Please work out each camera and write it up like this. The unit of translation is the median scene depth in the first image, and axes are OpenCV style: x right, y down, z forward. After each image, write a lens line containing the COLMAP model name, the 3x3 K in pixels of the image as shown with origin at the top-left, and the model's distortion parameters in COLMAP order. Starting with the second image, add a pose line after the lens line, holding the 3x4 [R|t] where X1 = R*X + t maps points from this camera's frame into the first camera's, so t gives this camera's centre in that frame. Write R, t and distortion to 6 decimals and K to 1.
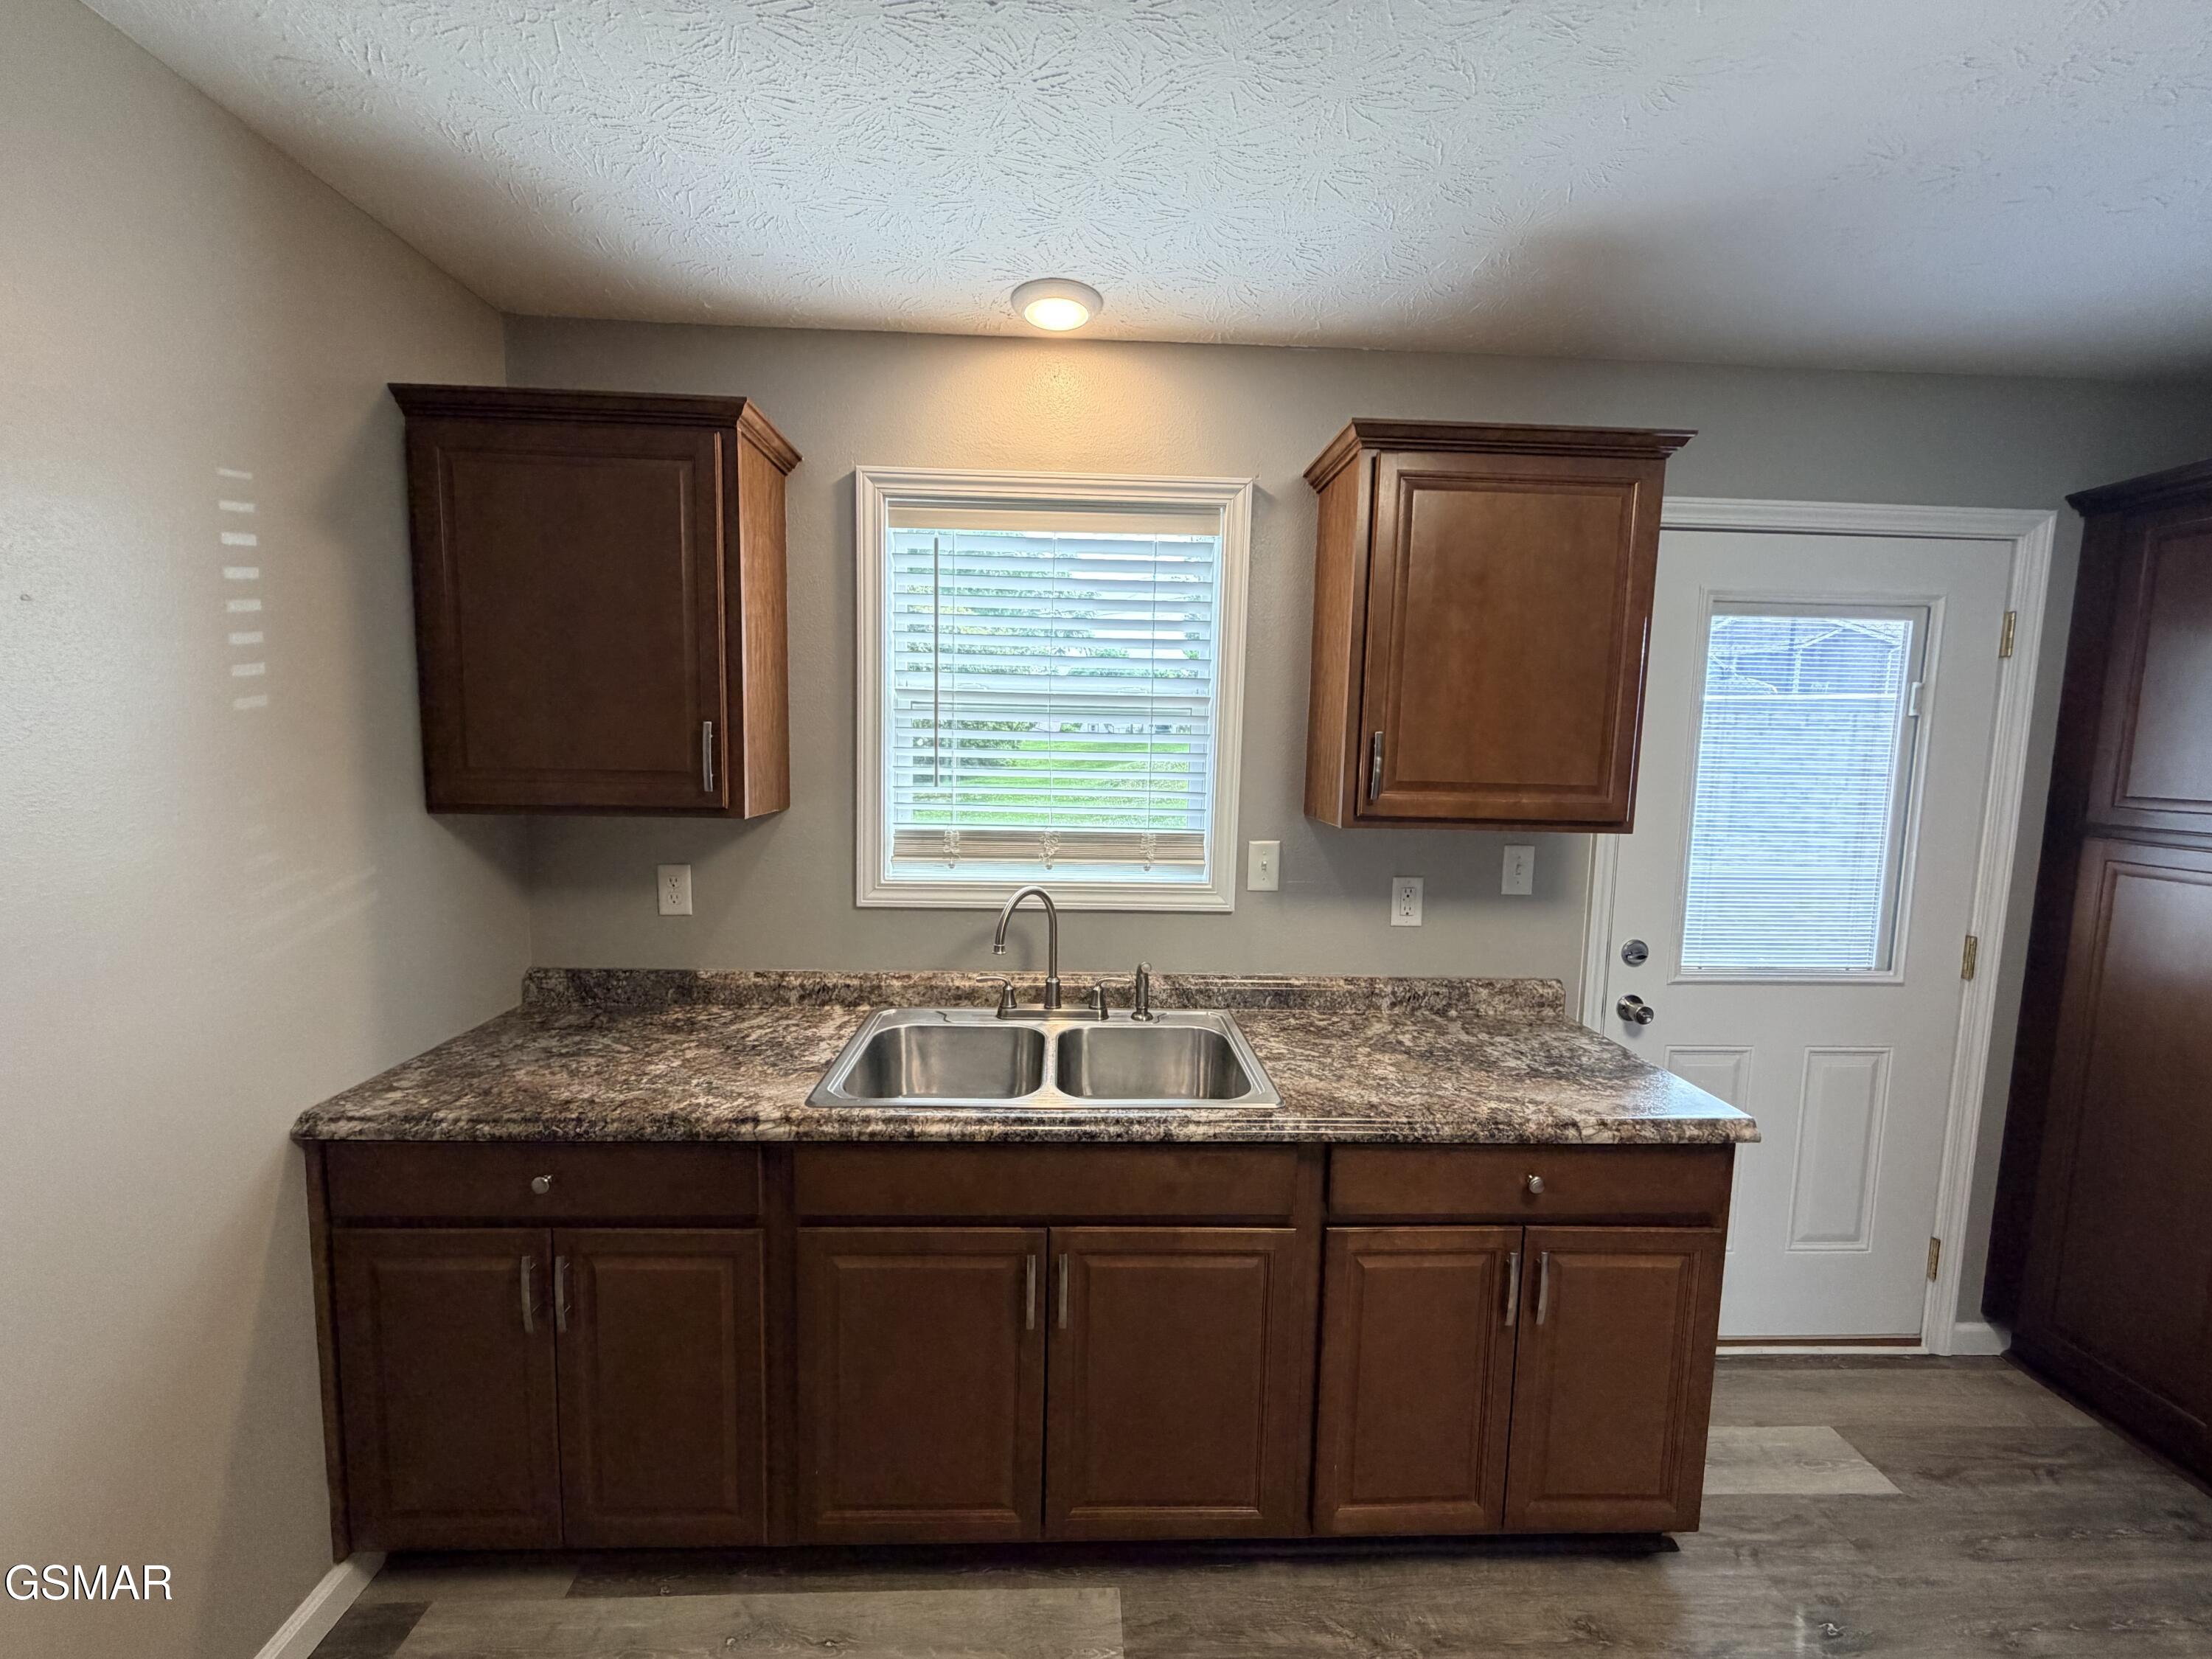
lens RADIAL K [[881.8, 0, 1099.9], [0, 881.8, 827.4], [0, 0, 1]] dist [-0.001445, 0.000579]
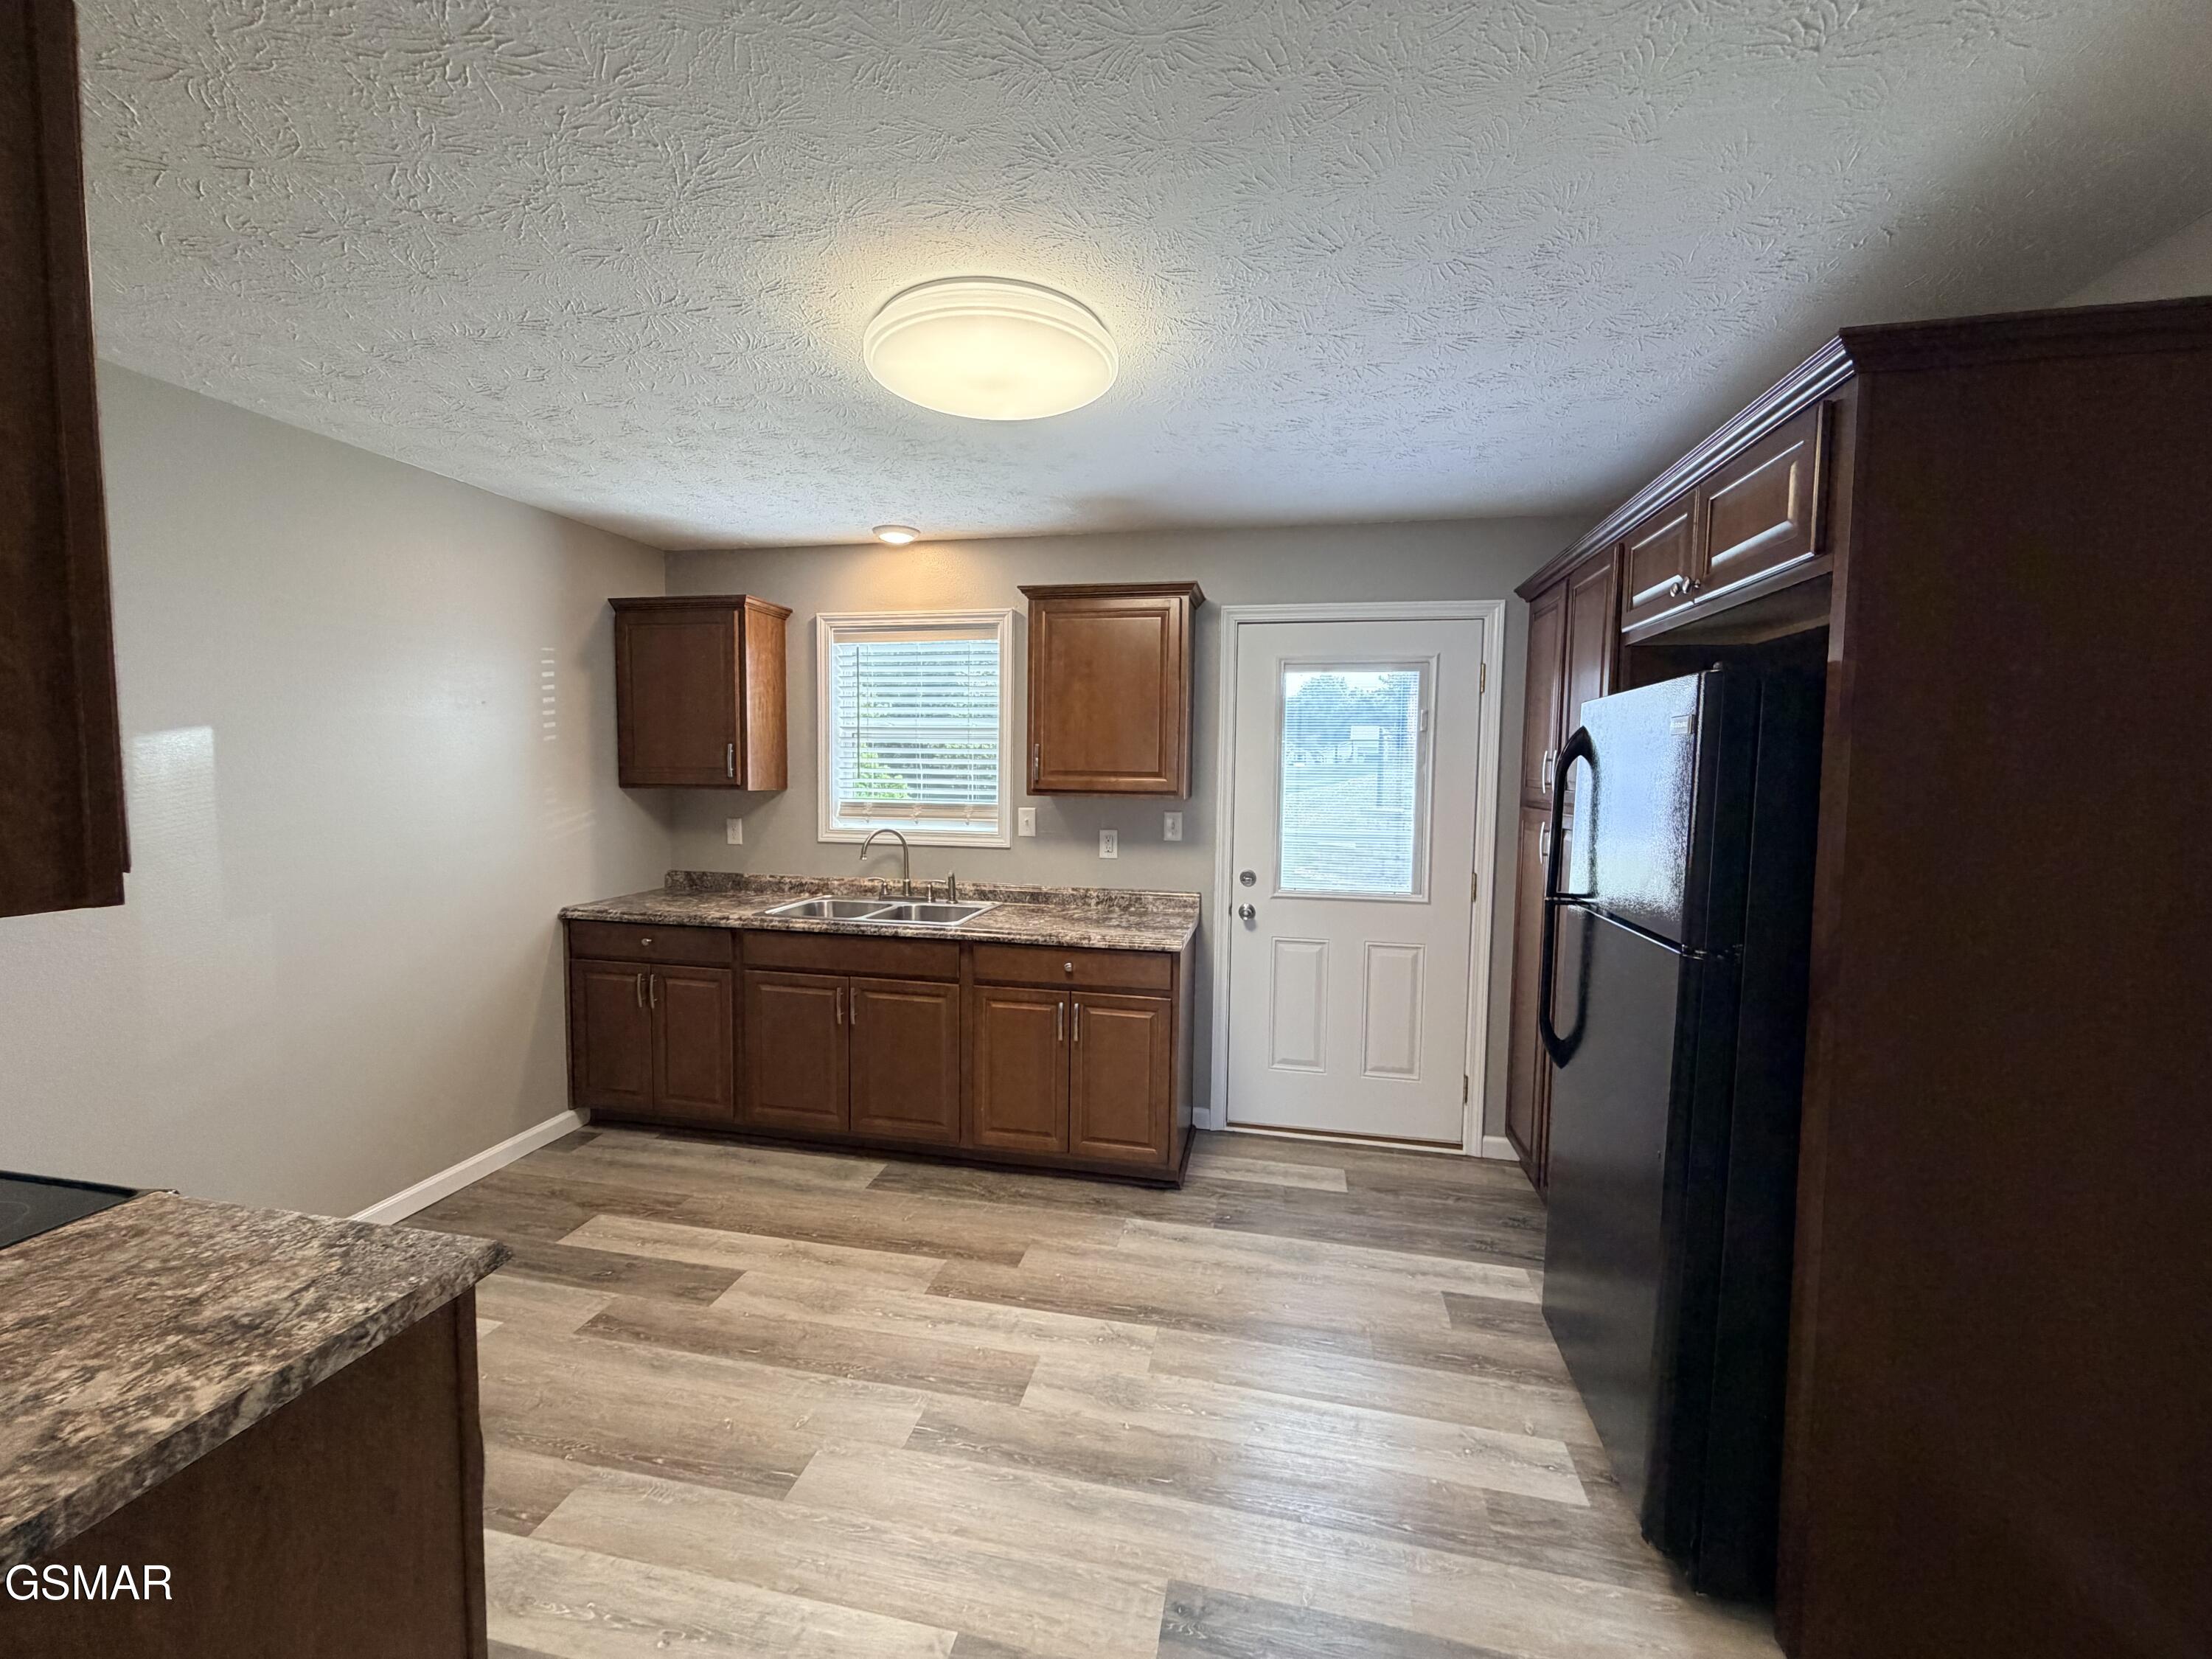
lens RADIAL K [[881.8, 0, 1098.3], [0, 881.8, 826.8], [0, 0, 1]] dist [-0.001445, 0.000579]
pose [[0.969447, 0.007469, -0.245187, 0.781845], [-0.016429, 0.999269, -0.034517, 0.115056], [0.244750, 0.037490, 0.968861, -0.697663]]
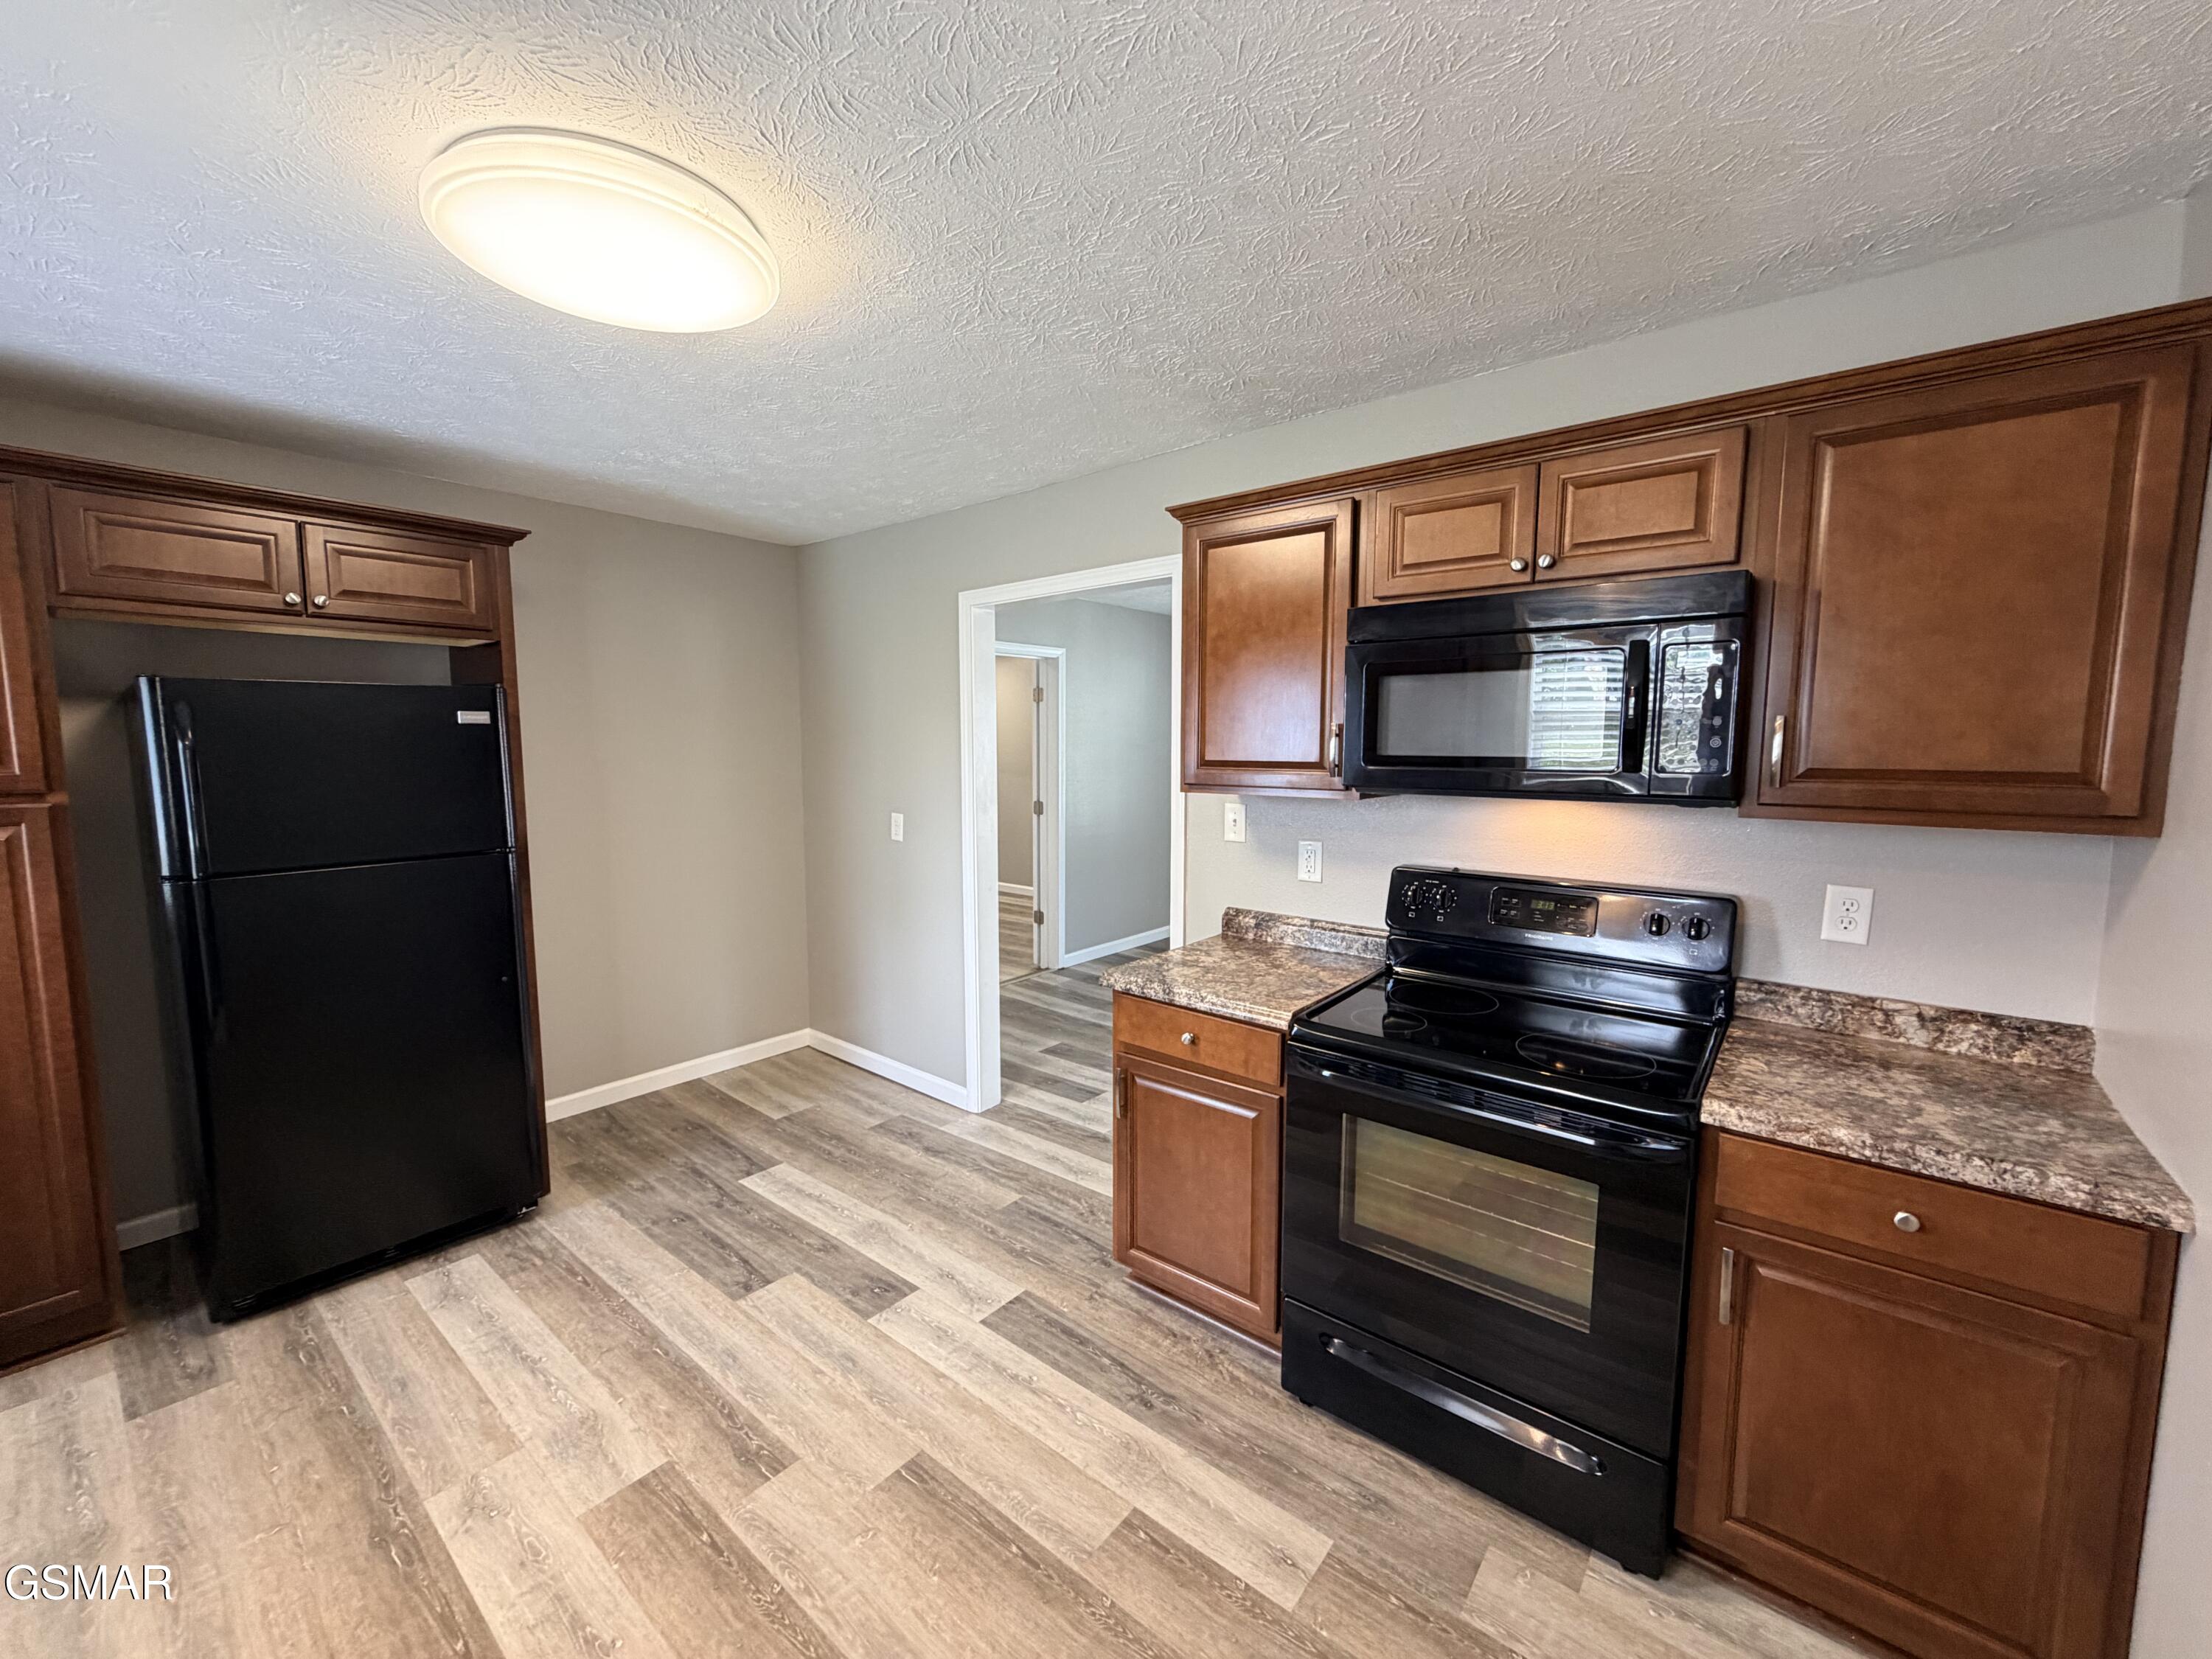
lens RADIAL K [[881.8, 0, 1097.3], [0, 881.8, 830.0], [0, 0, 1]] dist [-0.001445, 0.000579]
pose [[-0.746745, -0.083695, 0.659823, -0.424061], [0.054667, 0.980971, 0.186300, -0.041849], [-0.662860, 0.175189, -0.727960, 0.535727]]
